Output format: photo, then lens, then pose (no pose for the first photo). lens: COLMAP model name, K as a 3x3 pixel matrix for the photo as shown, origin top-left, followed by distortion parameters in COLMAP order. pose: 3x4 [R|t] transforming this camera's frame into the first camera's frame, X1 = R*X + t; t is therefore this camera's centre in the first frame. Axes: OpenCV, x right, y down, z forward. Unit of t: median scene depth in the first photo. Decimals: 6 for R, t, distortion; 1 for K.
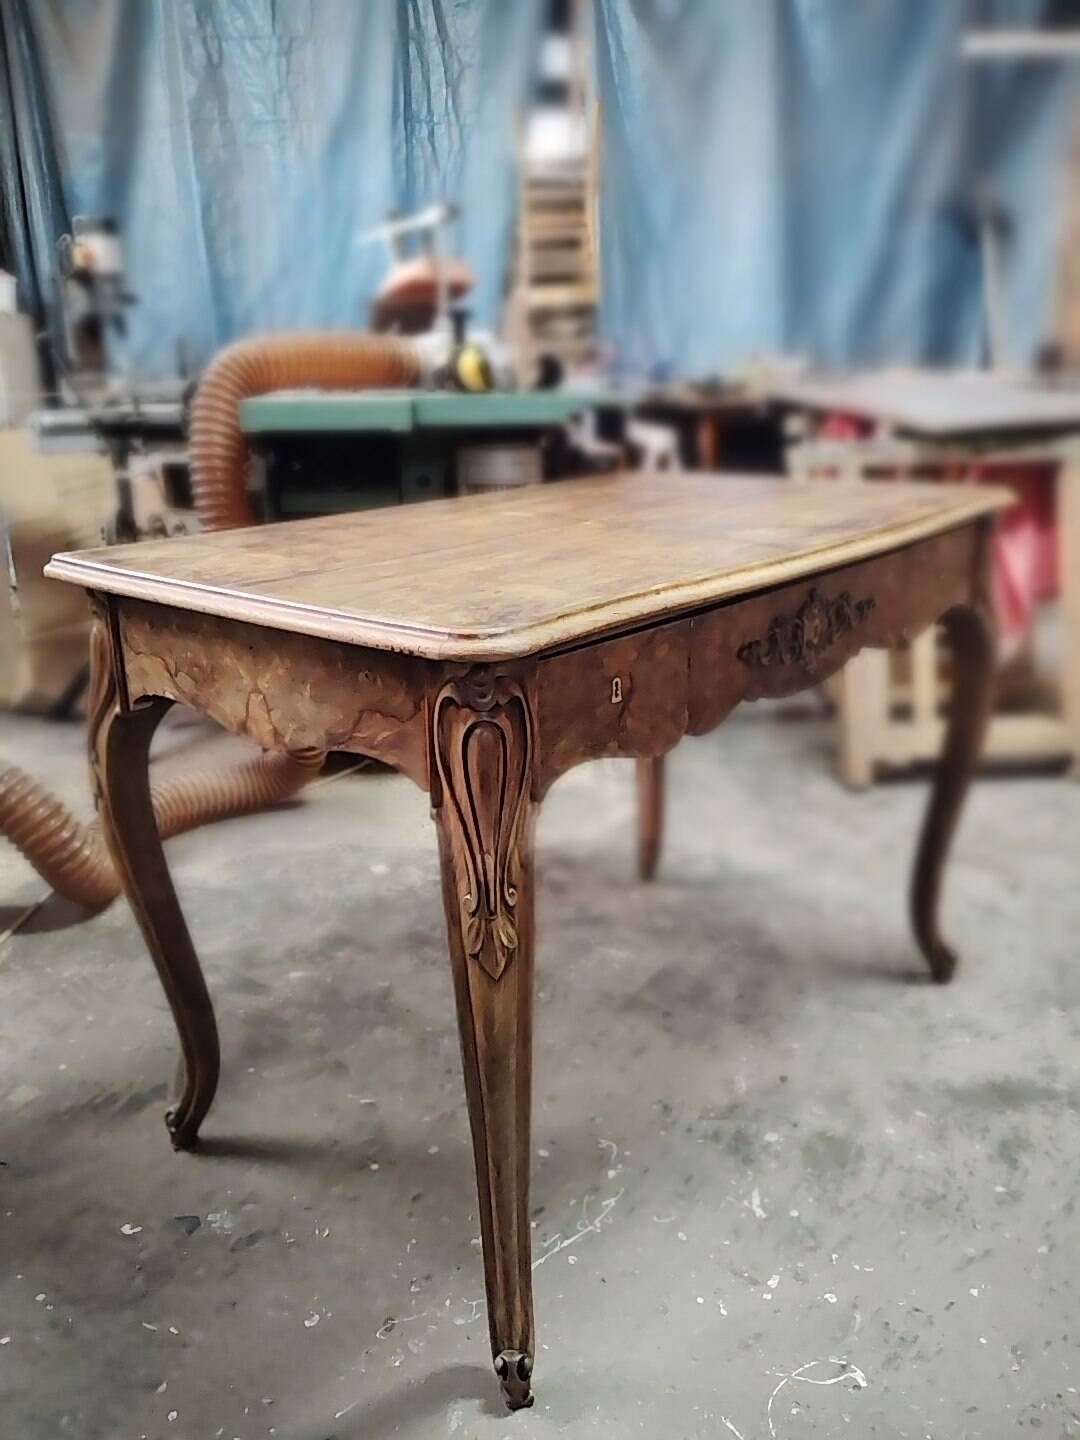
lens RADIAL K [[1174.6, 0, 520.8], [0, 1174.6, 737.1], [0, 0, 1]] dist [0.046923, -0.114583]
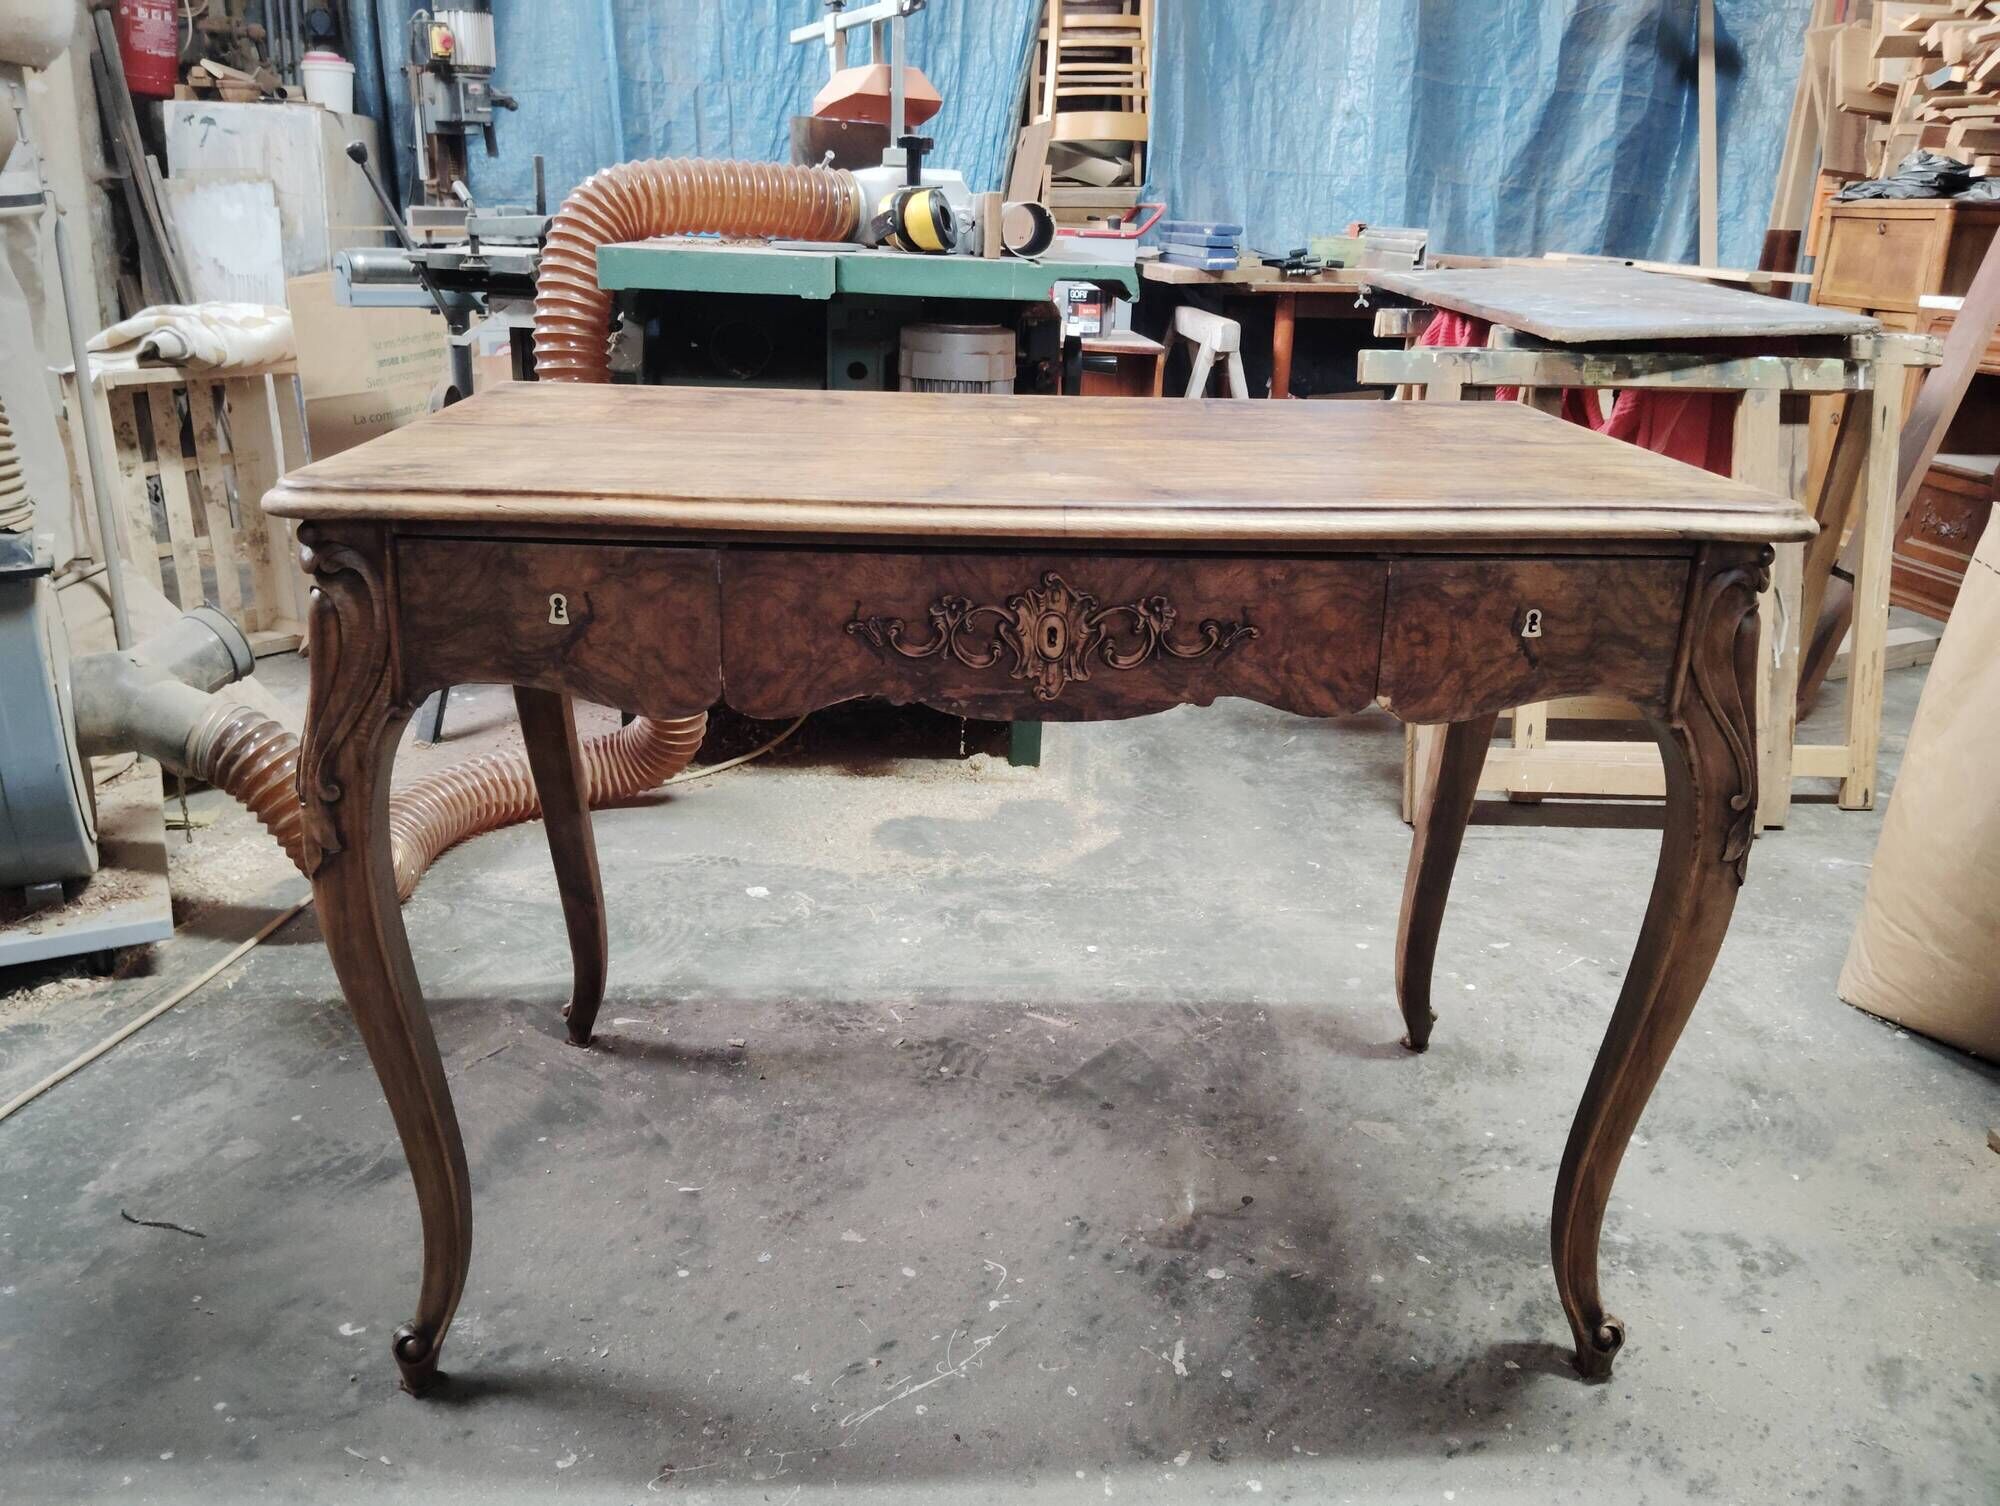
lens RADIAL K [[1624.6, 0, 987.2], [0, 1624.6, 775.8], [0, 0, 1]] dist [0.067139, -0.147652]
pose [[0.997435, 0.063058, -0.033878, 0.079687], [-0.062338, 0.997815, 0.021903, 0.011181], [0.035185, -0.019735, 0.999186, -0.028000]]
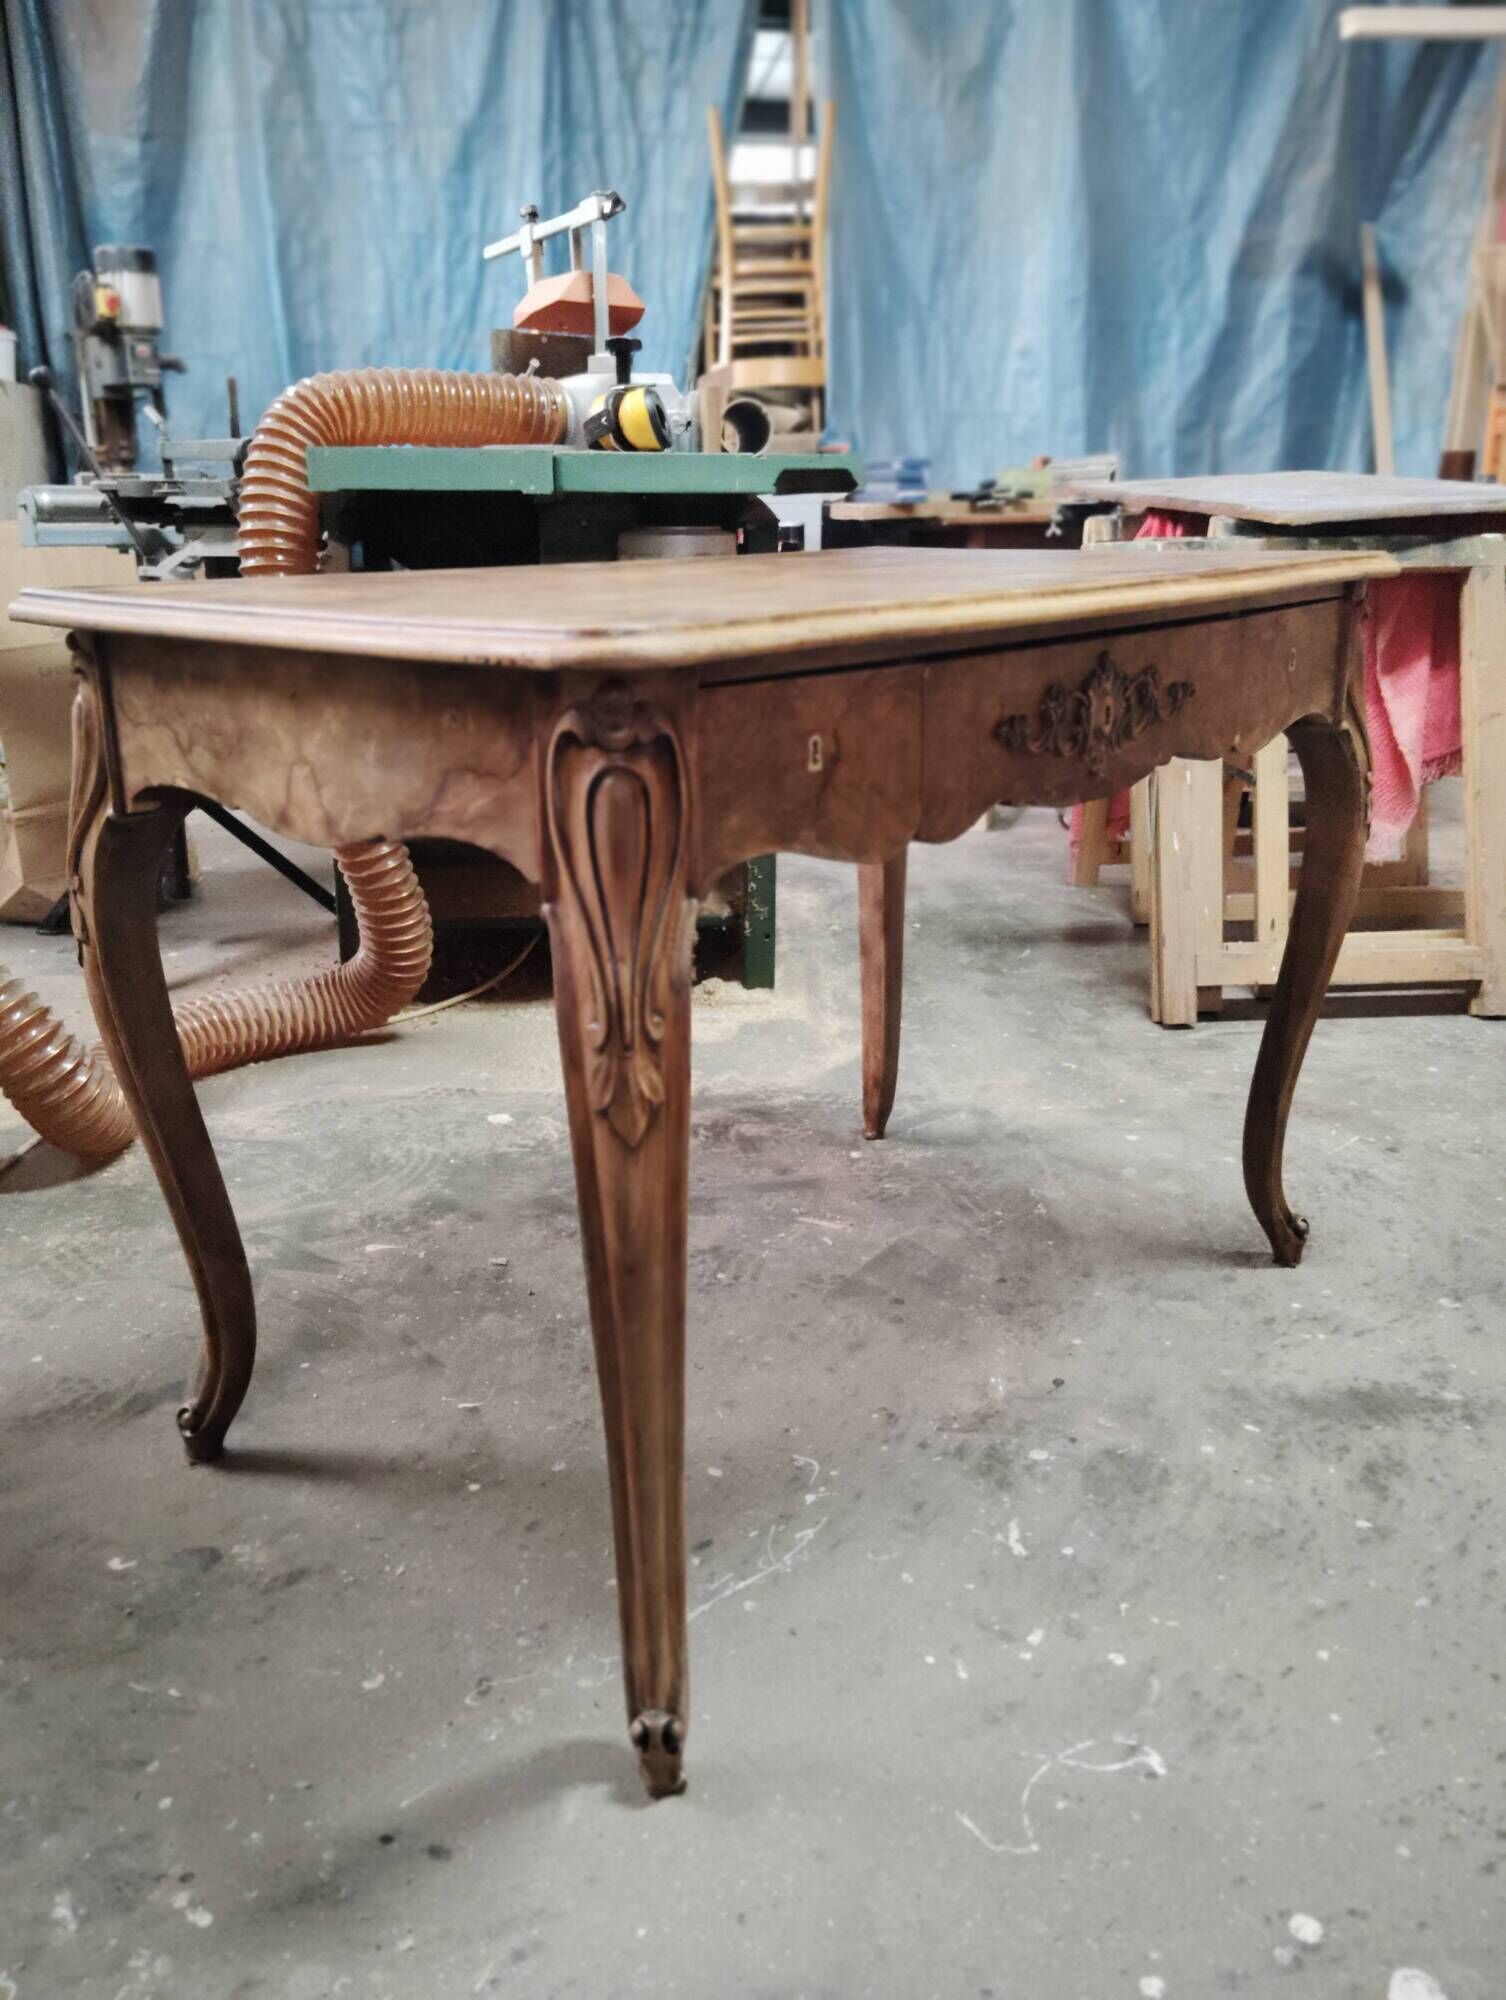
lens RADIAL K [[1624.6, 0, 727.6], [0, 1624.6, 1029.7], [0, 0, 1]] dist [0.067139, -0.147652]
pose [[0.999913, 0.012765, 0.003420, 0.019152], [-0.012760, 0.999917, -0.001531, 0.084959], [-0.003439, 0.001487, 0.999993, 0.023640]]
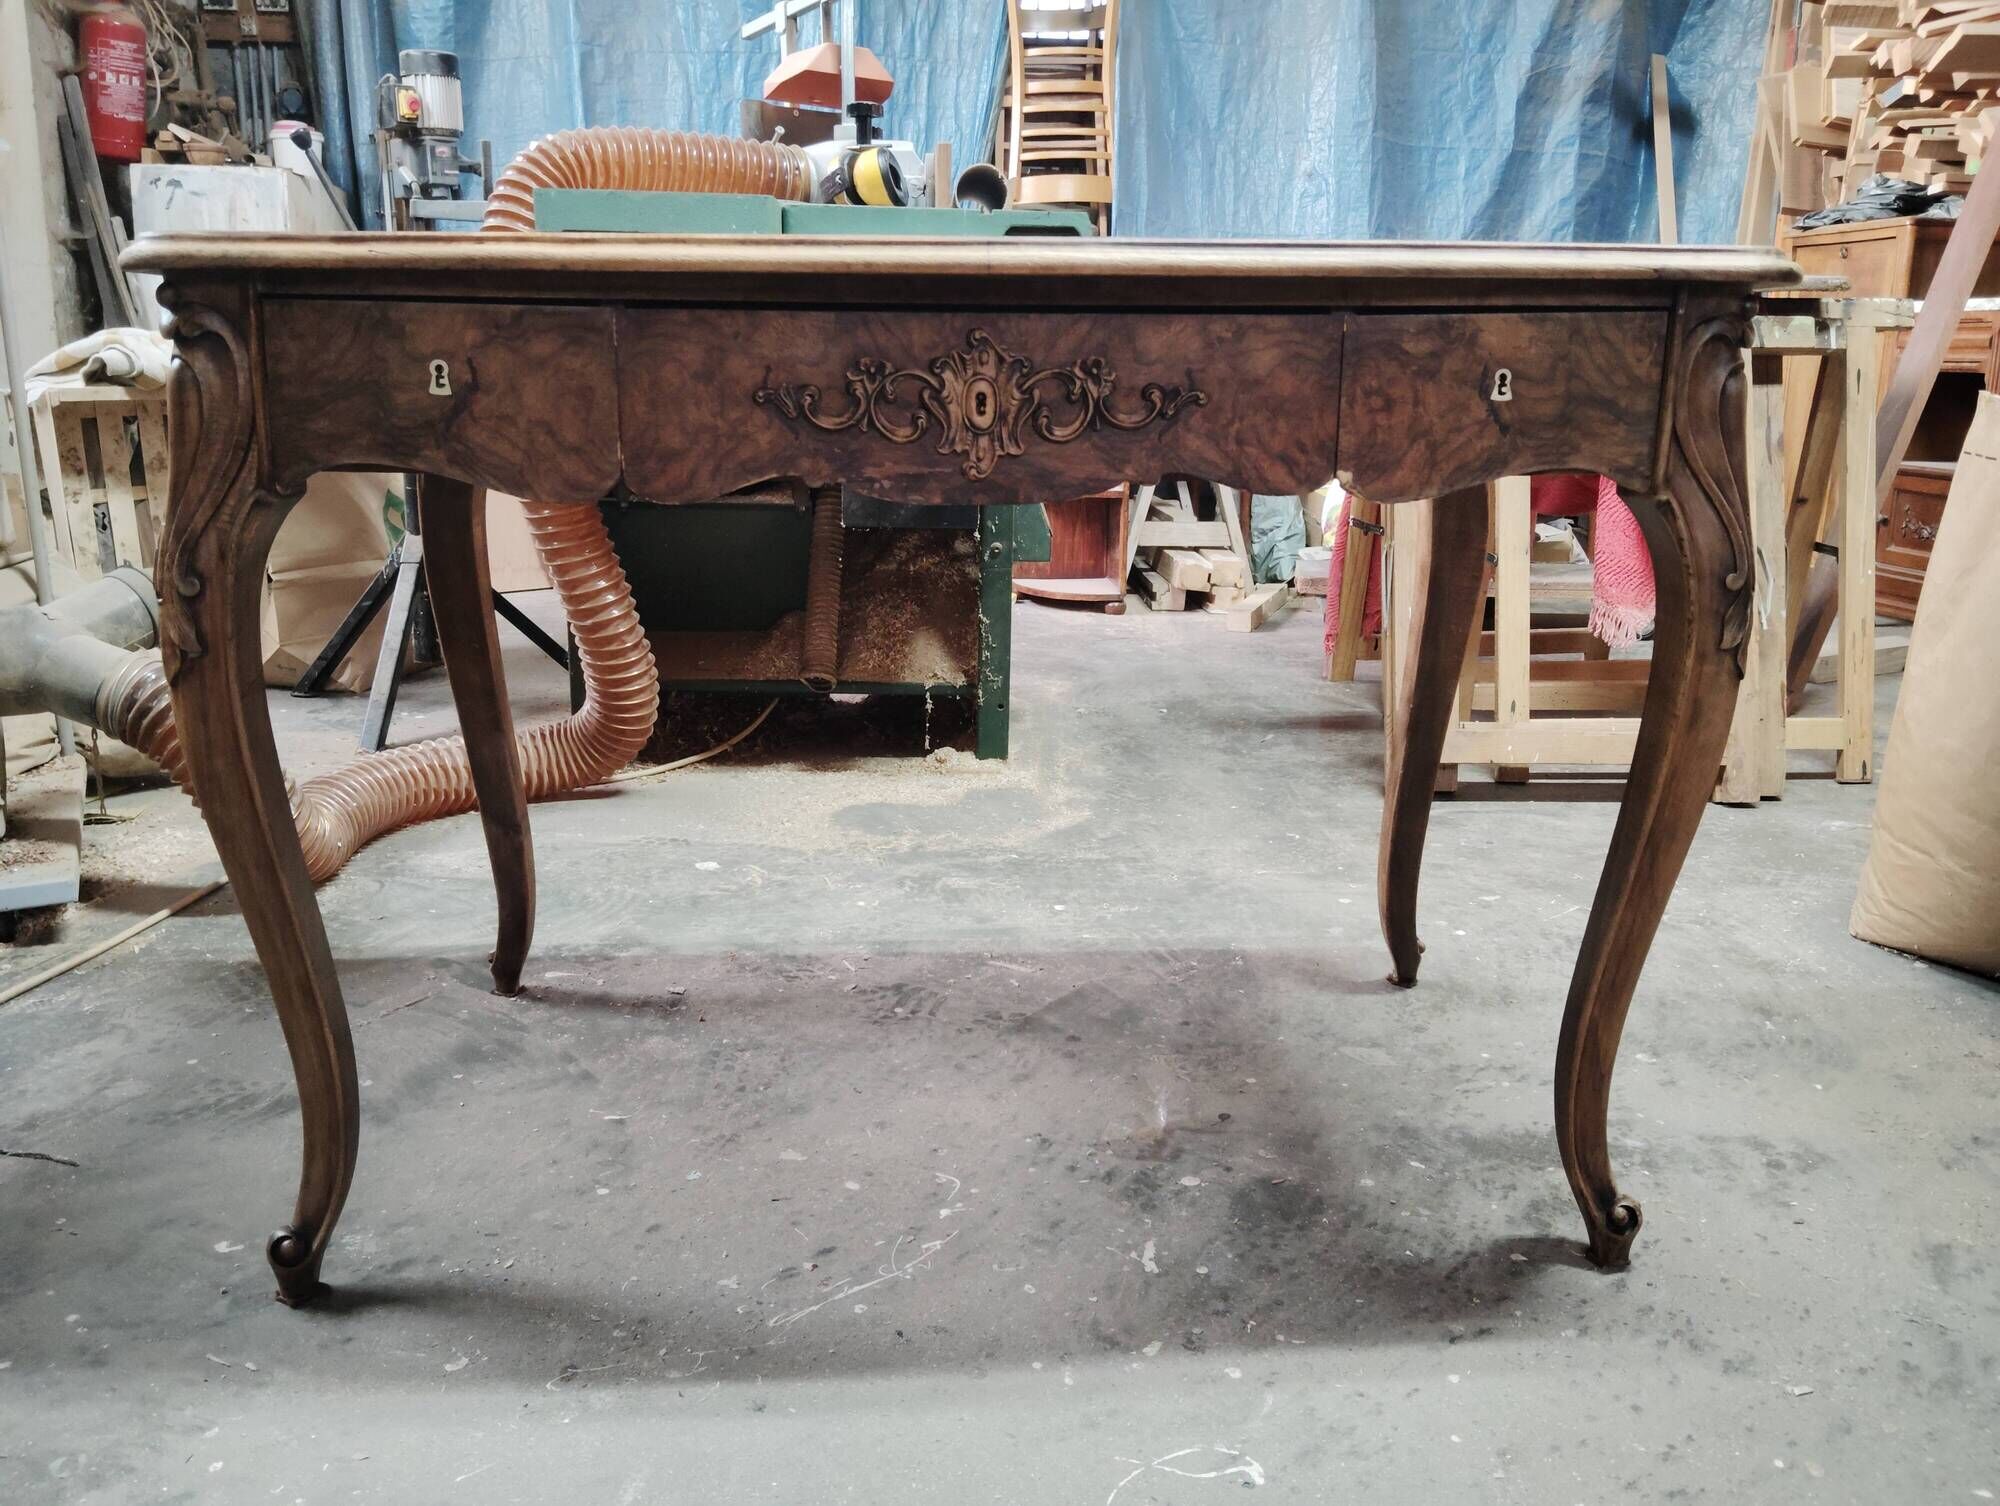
lens RADIAL K [[1624.6, 0, 990.0], [0, 1624.6, 774.6], [0, 0, 1]] dist [0.067139, -0.147652]
pose [[0.998676, 0.041042, -0.031007, 0.111746], [-0.042860, 0.997250, -0.060458, 0.160002], [0.028440, 0.061706, 0.997689, 0.045029]]
